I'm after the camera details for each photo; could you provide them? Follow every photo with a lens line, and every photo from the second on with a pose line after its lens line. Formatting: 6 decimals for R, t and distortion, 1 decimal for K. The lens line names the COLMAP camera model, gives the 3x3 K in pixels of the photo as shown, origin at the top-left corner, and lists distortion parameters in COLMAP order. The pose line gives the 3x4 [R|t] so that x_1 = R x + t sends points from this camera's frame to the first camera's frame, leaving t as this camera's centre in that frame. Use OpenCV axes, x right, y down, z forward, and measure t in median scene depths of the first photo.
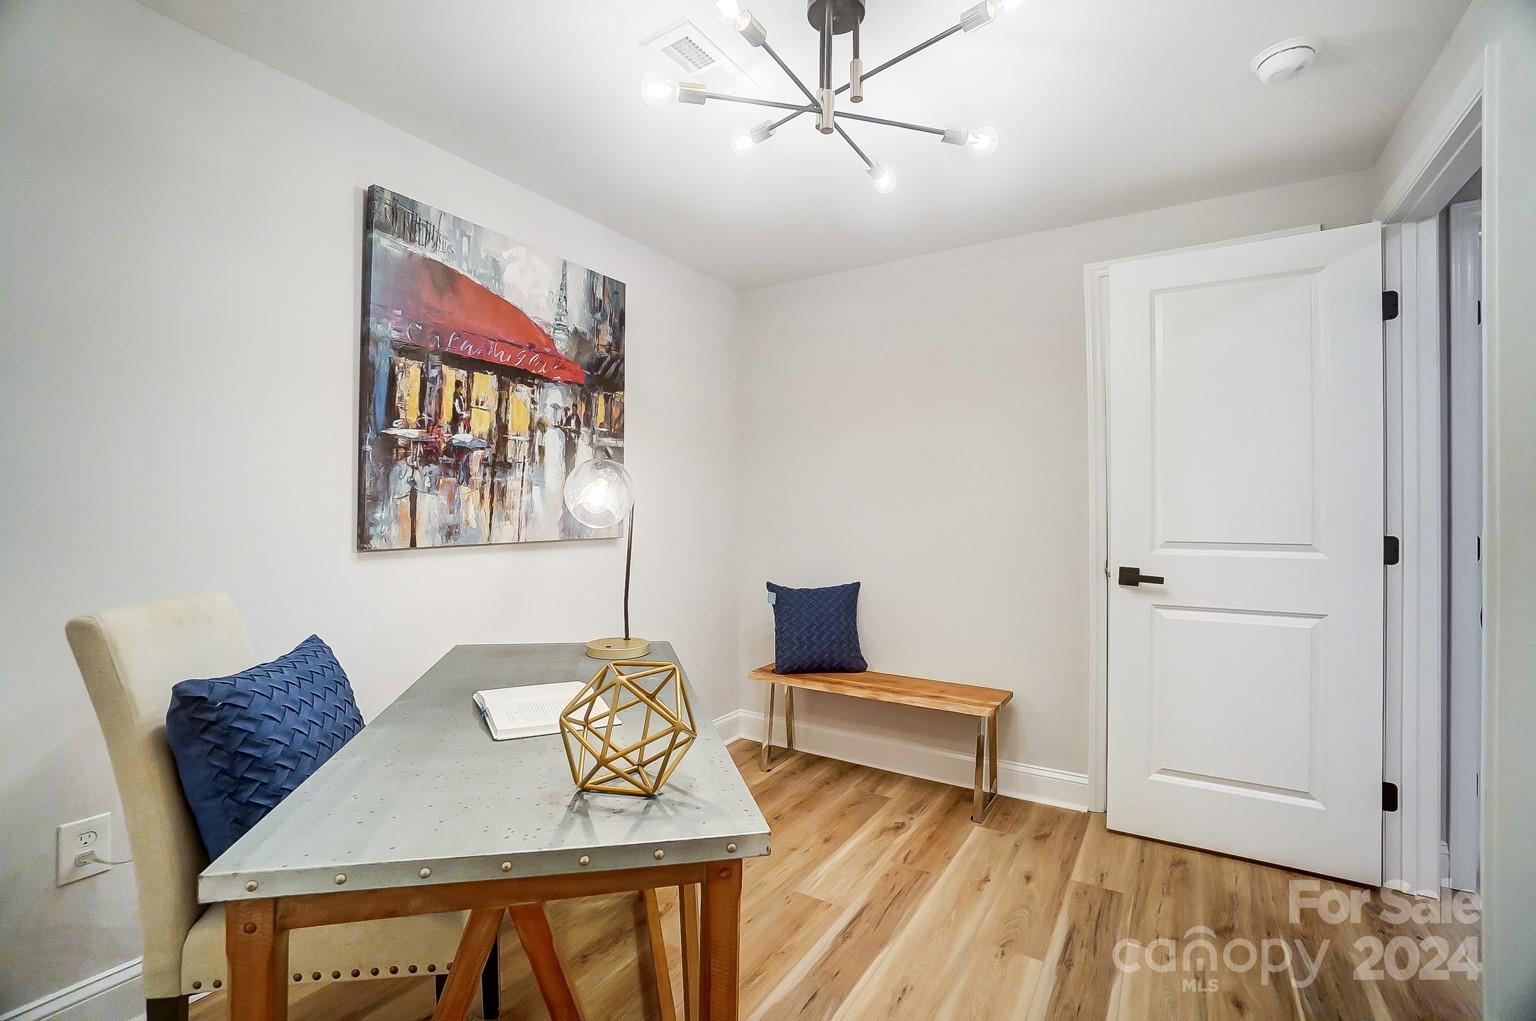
lens RADIAL K [[682.0, 0, 759.0], [0, 682.0, 509.8], [0, 0, 1]] dist [-0.065372, 0.025117]
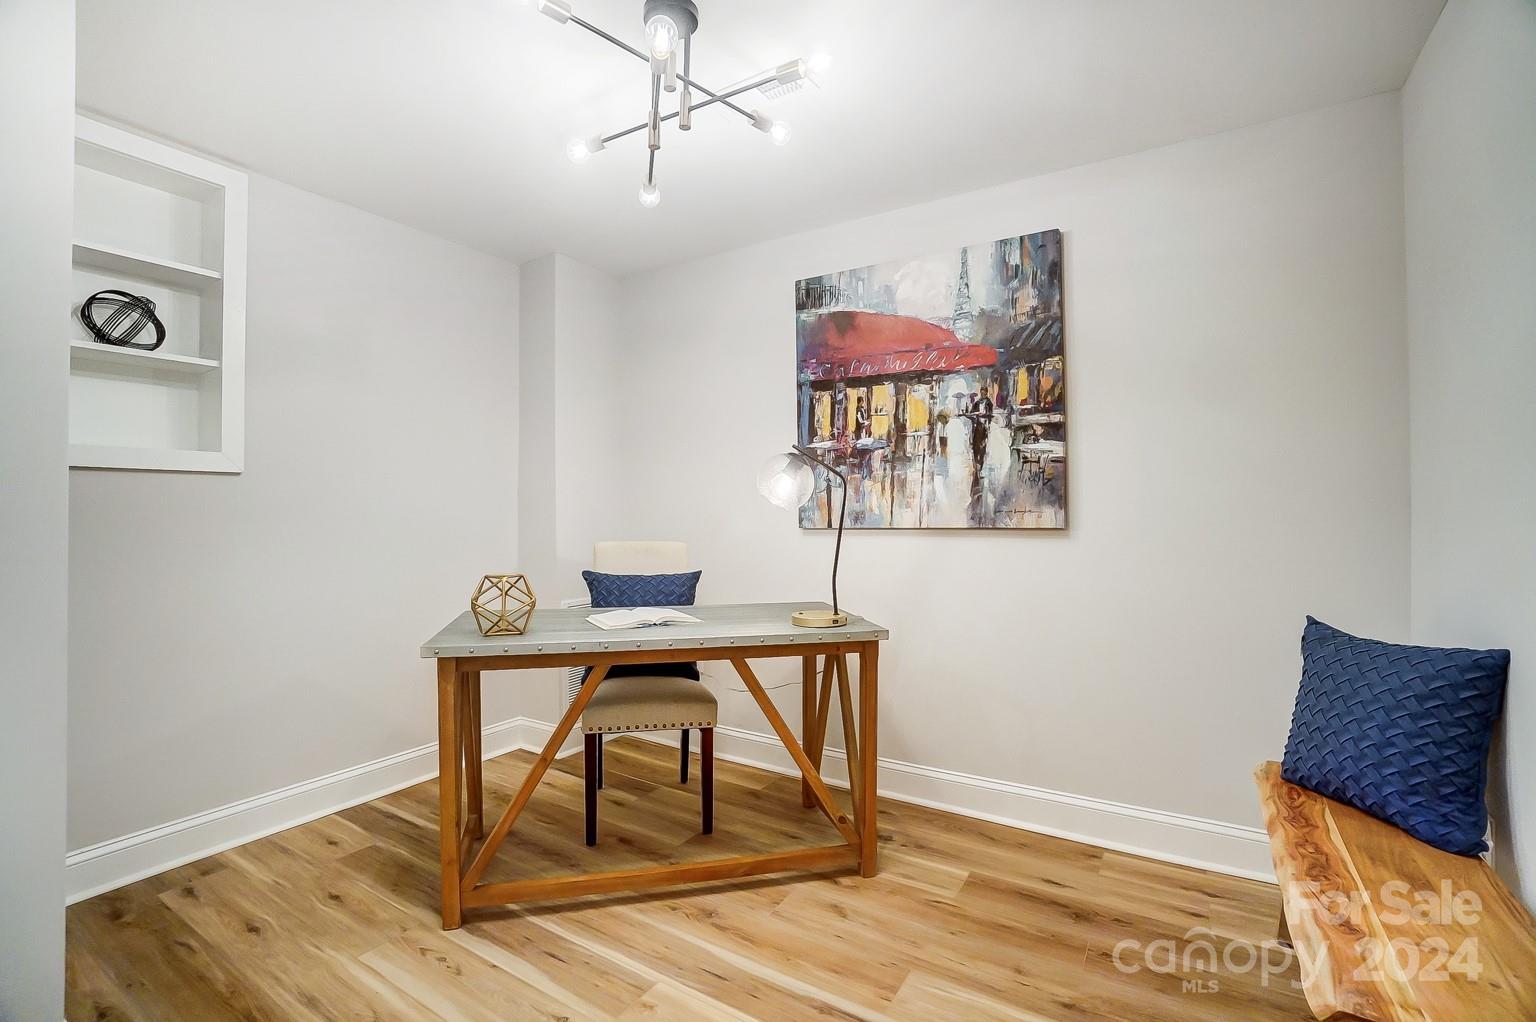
lens RADIAL K [[682.0, 0, 759.0], [0, 682.0, 510.3], [0, 0, 1]] dist [-0.065372, 0.025117]
pose [[0.005506, -0.006758, -0.999962, 0.782440], [0.008363, 0.999943, -0.006712, 0.025731], [0.999950, -0.008326, 0.005562, 0.762718]]
